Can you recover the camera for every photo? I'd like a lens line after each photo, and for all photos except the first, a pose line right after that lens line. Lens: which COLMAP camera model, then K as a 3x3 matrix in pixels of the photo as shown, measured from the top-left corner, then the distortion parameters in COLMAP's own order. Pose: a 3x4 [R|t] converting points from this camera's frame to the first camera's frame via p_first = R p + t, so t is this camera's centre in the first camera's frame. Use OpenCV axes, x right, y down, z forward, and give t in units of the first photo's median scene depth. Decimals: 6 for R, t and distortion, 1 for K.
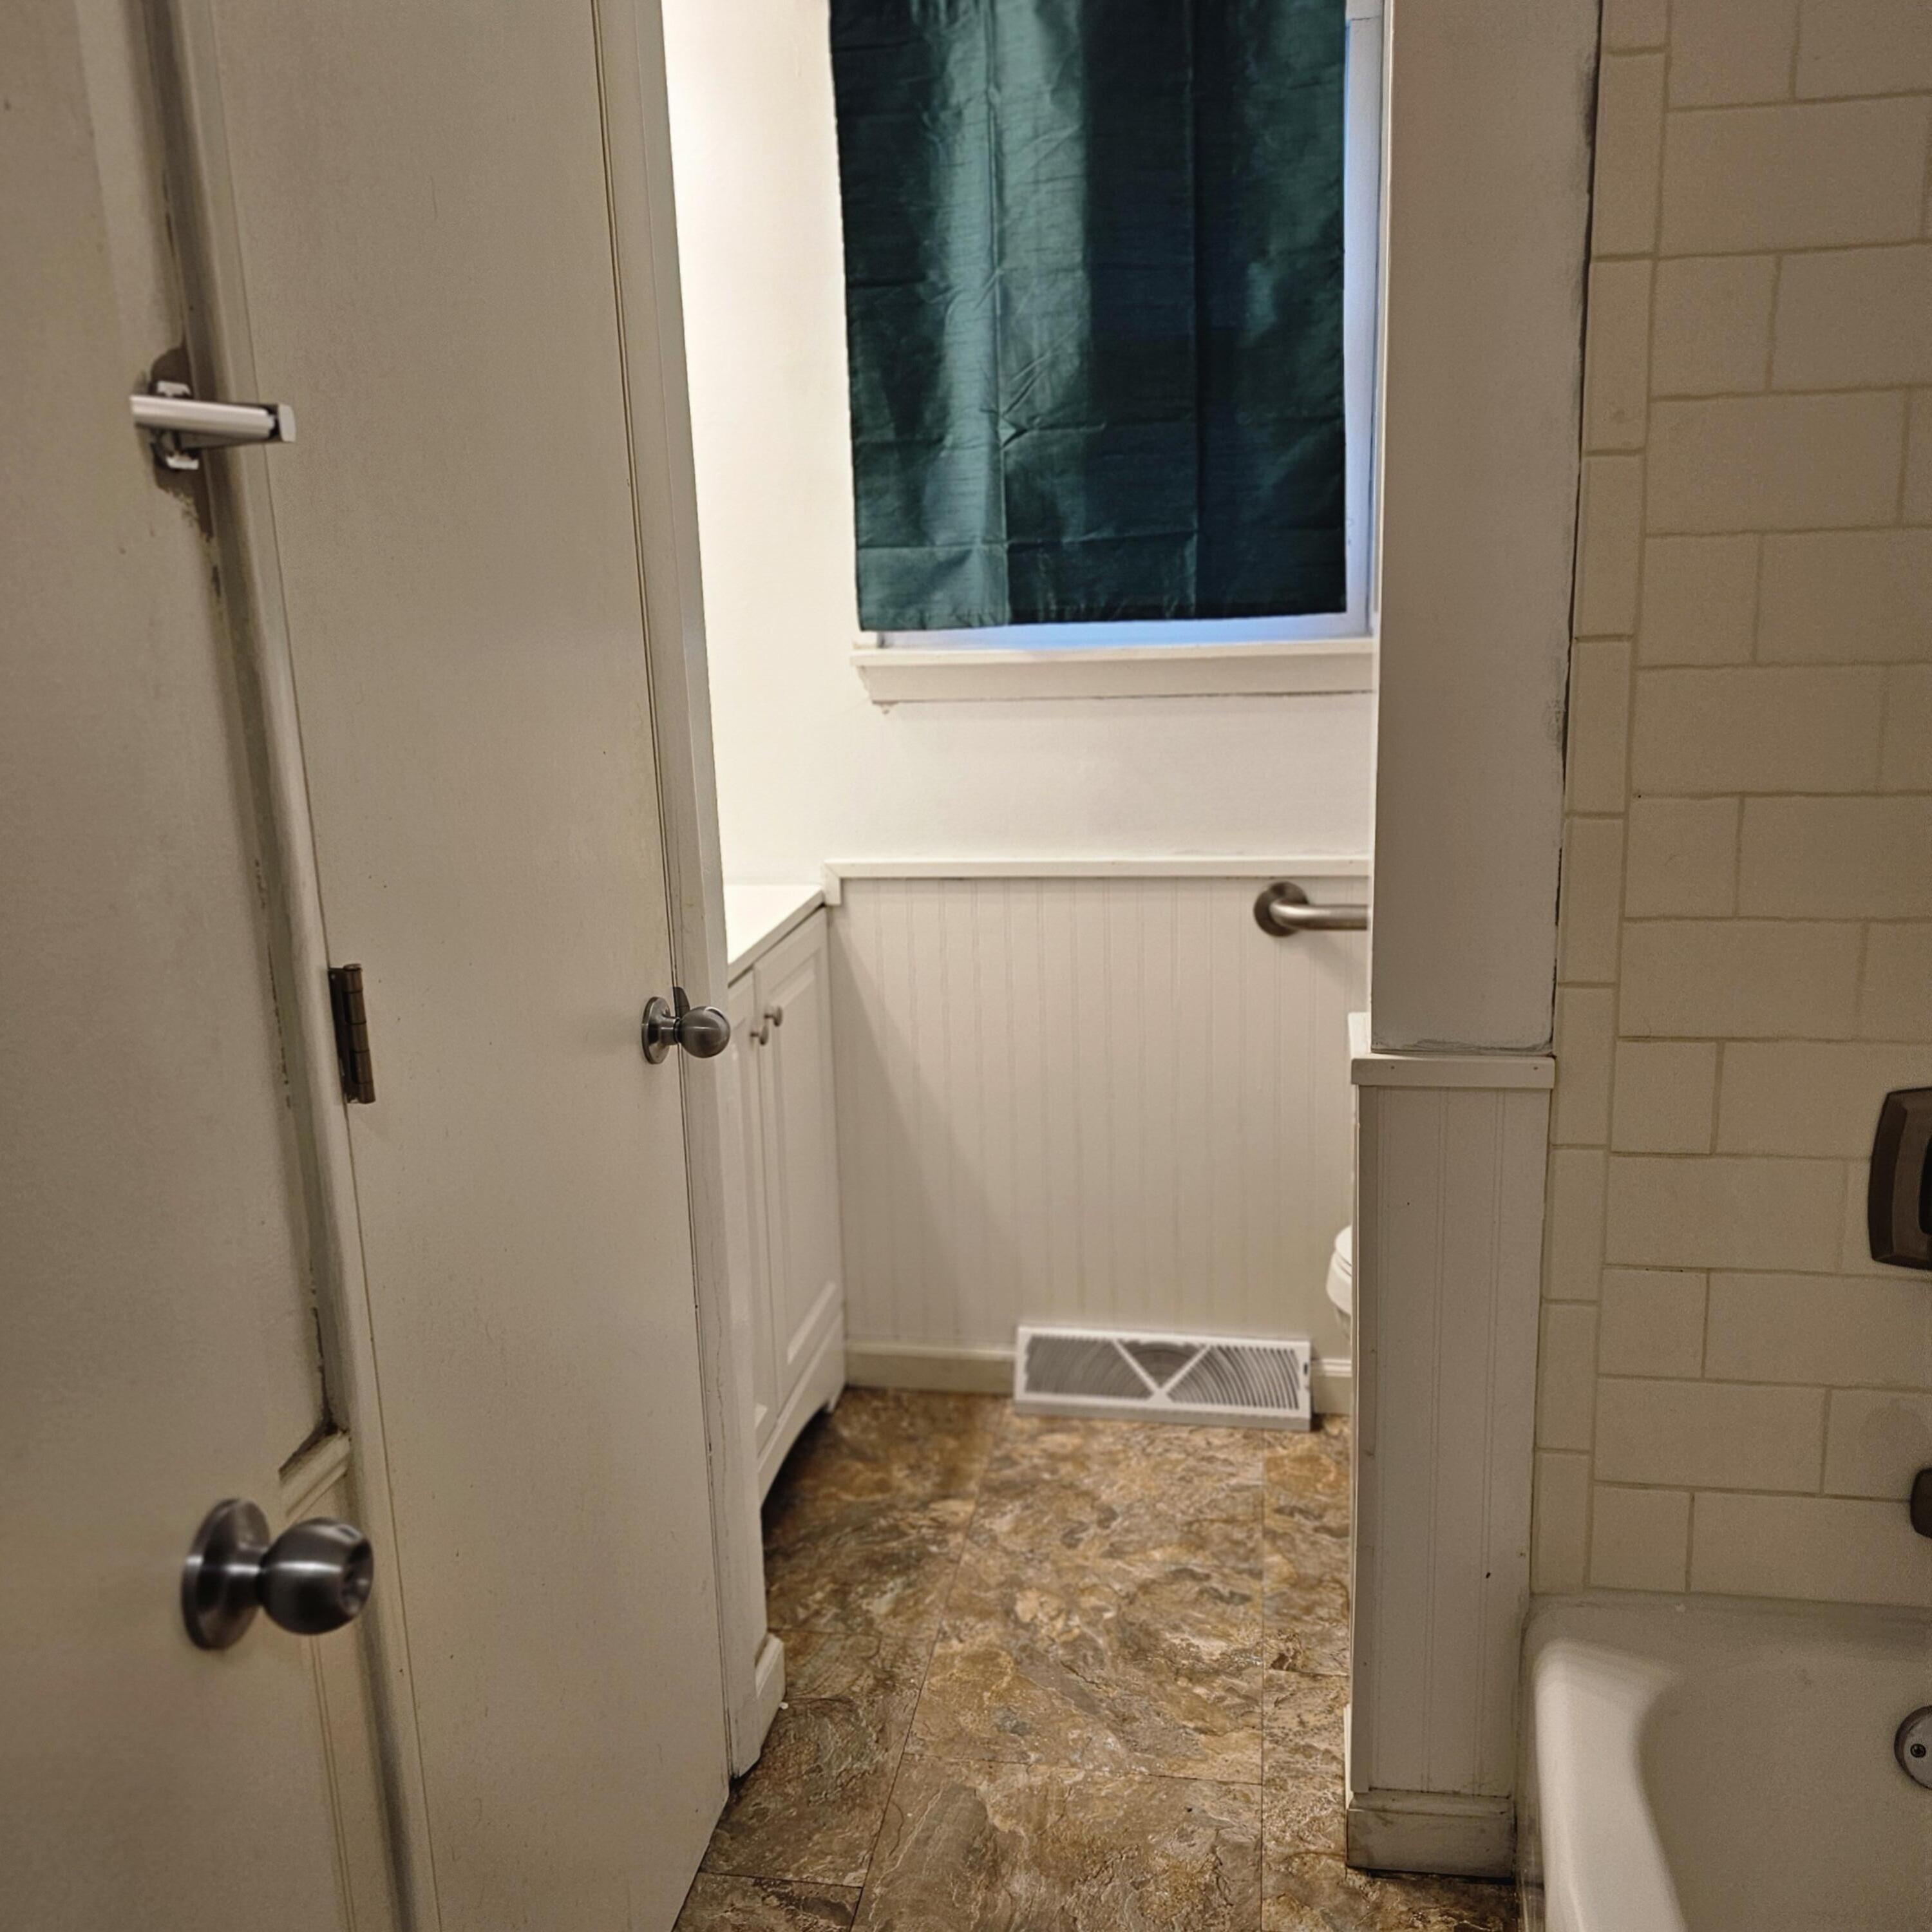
lens RADIAL K [[1724.2, 0, 1014.9], [0, 1724.2, 938.9], [0, 0, 1]] dist [0.046287, -0.047913]
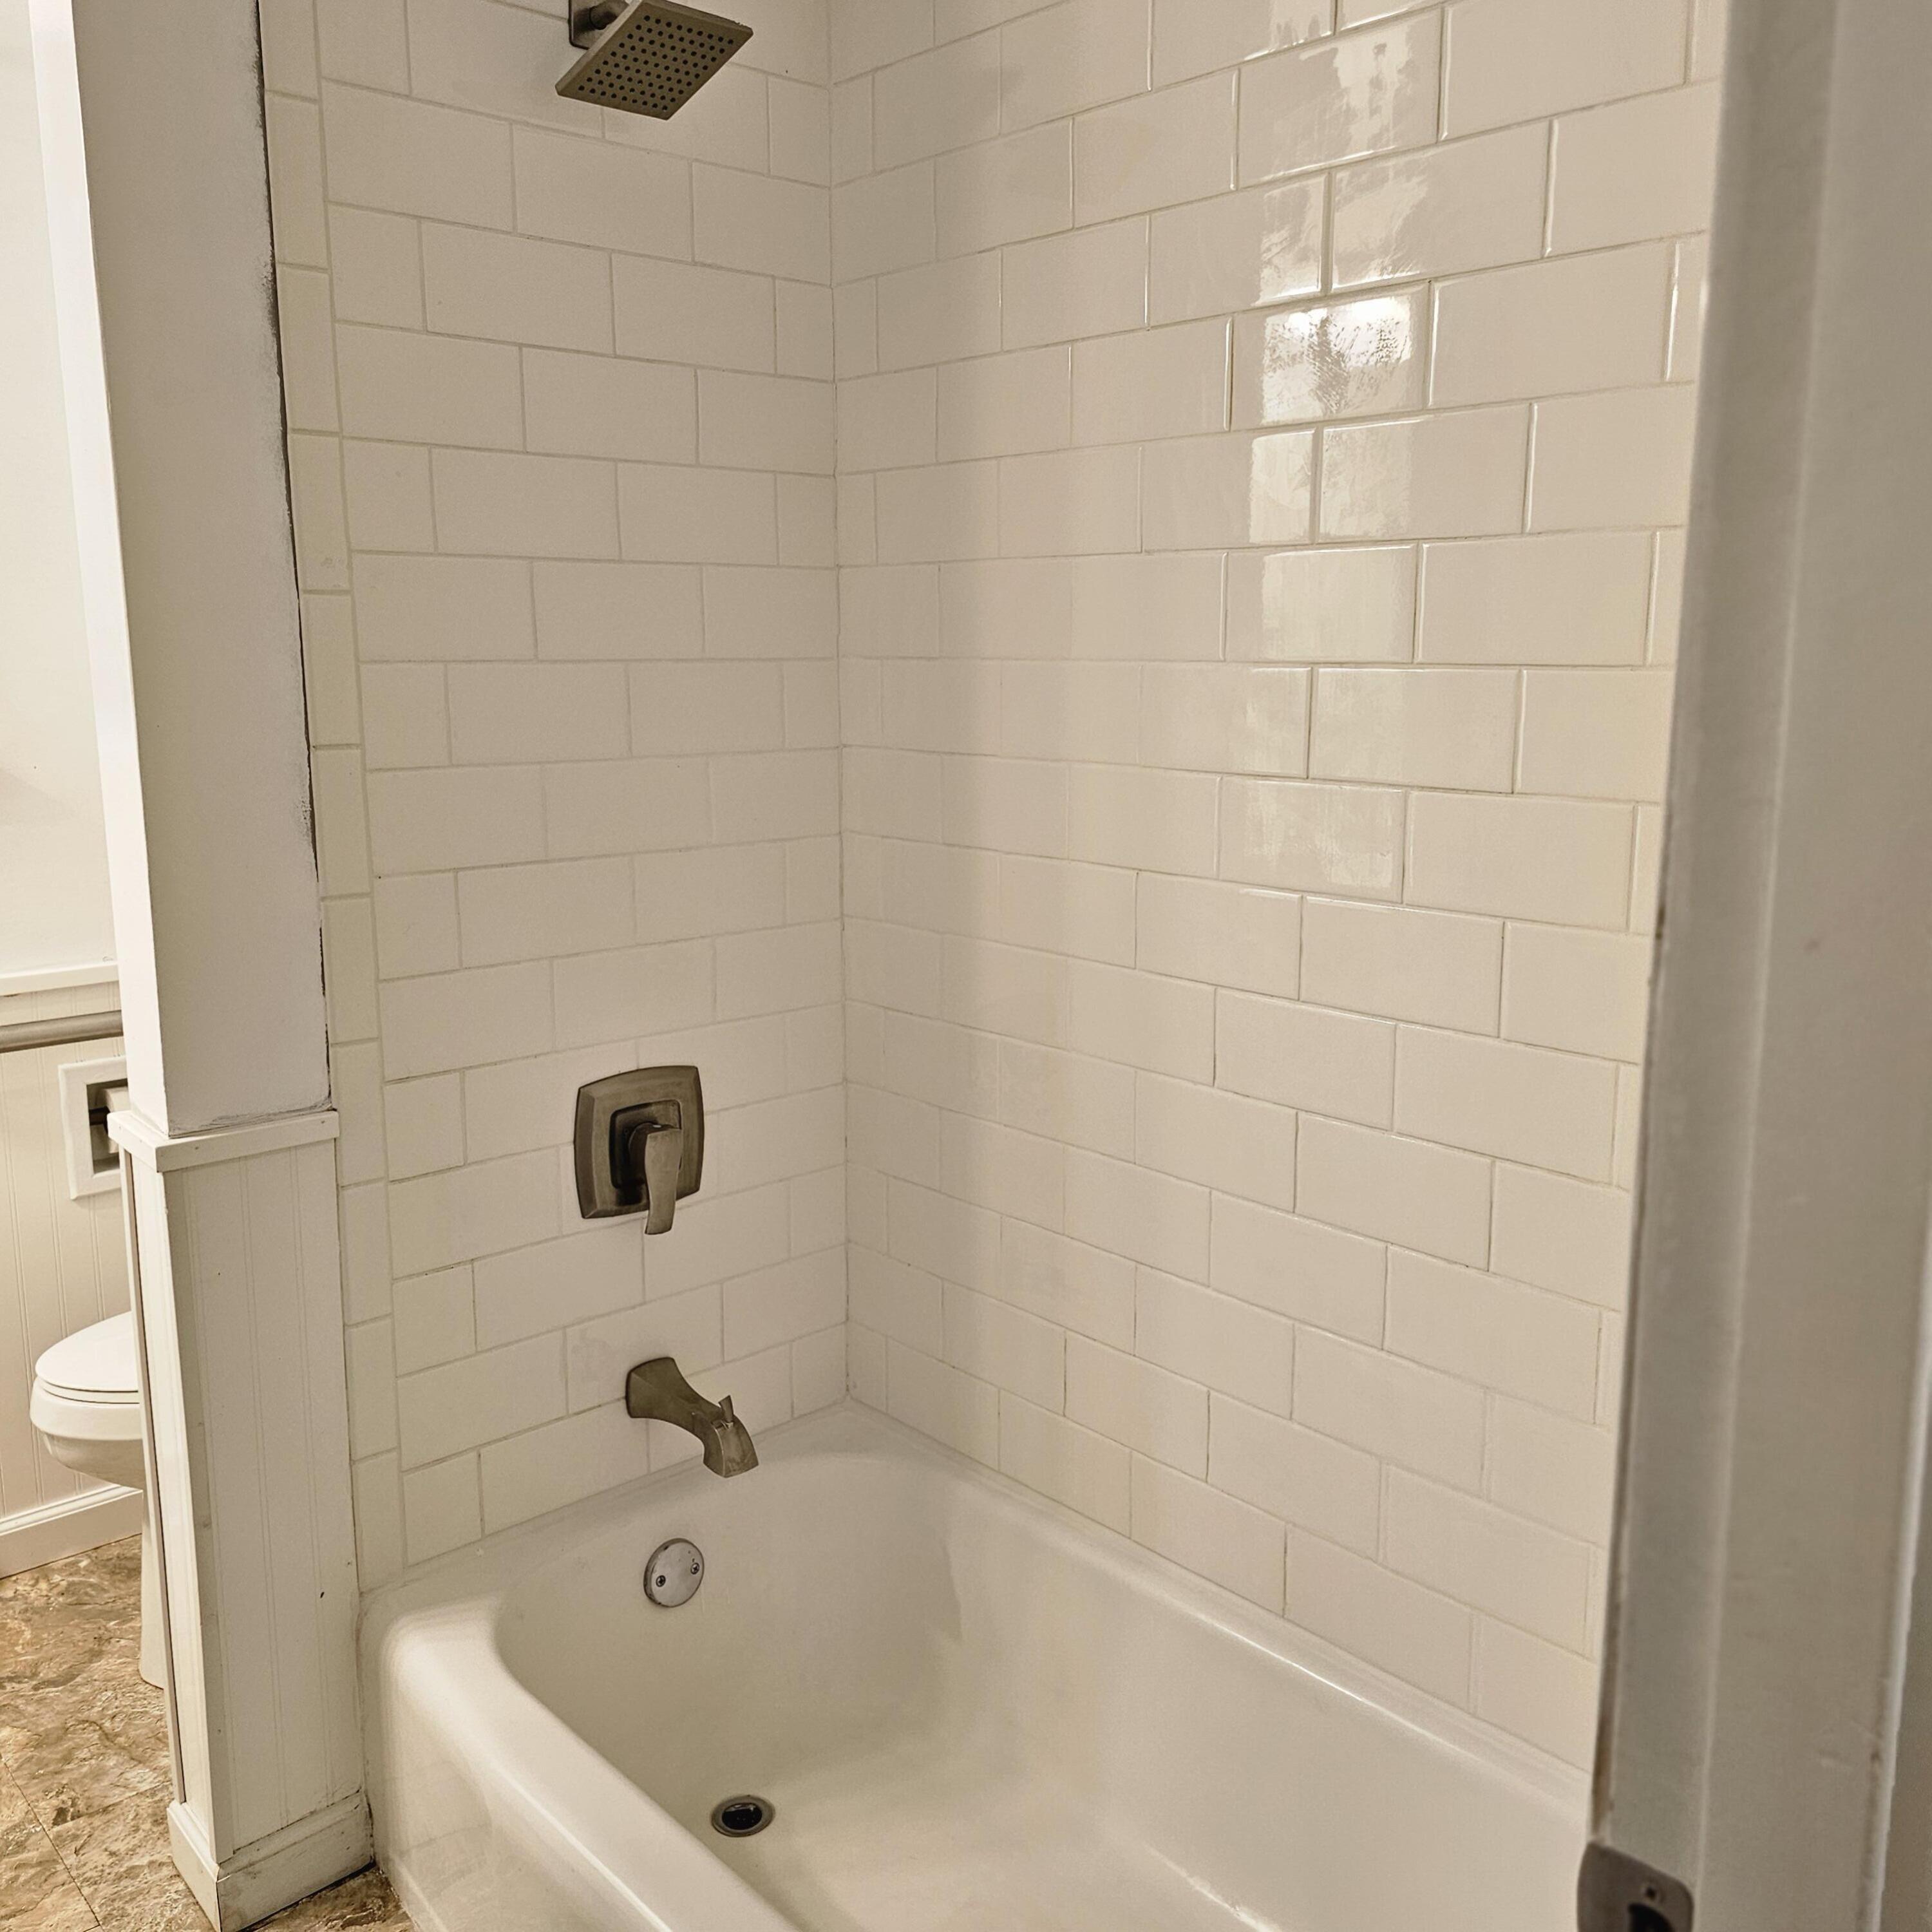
lens RADIAL K [[1724.2, 0, 966.9], [0, 1724.2, 963.2], [0, 0, 1]] dist [0.046287, -0.047913]
pose [[0.620730, -0.114608, 0.775602, -0.279173], [0.157983, 0.987250, 0.019445, 0.014681], [-0.767942, 0.110462, 0.630922, -0.051626]]
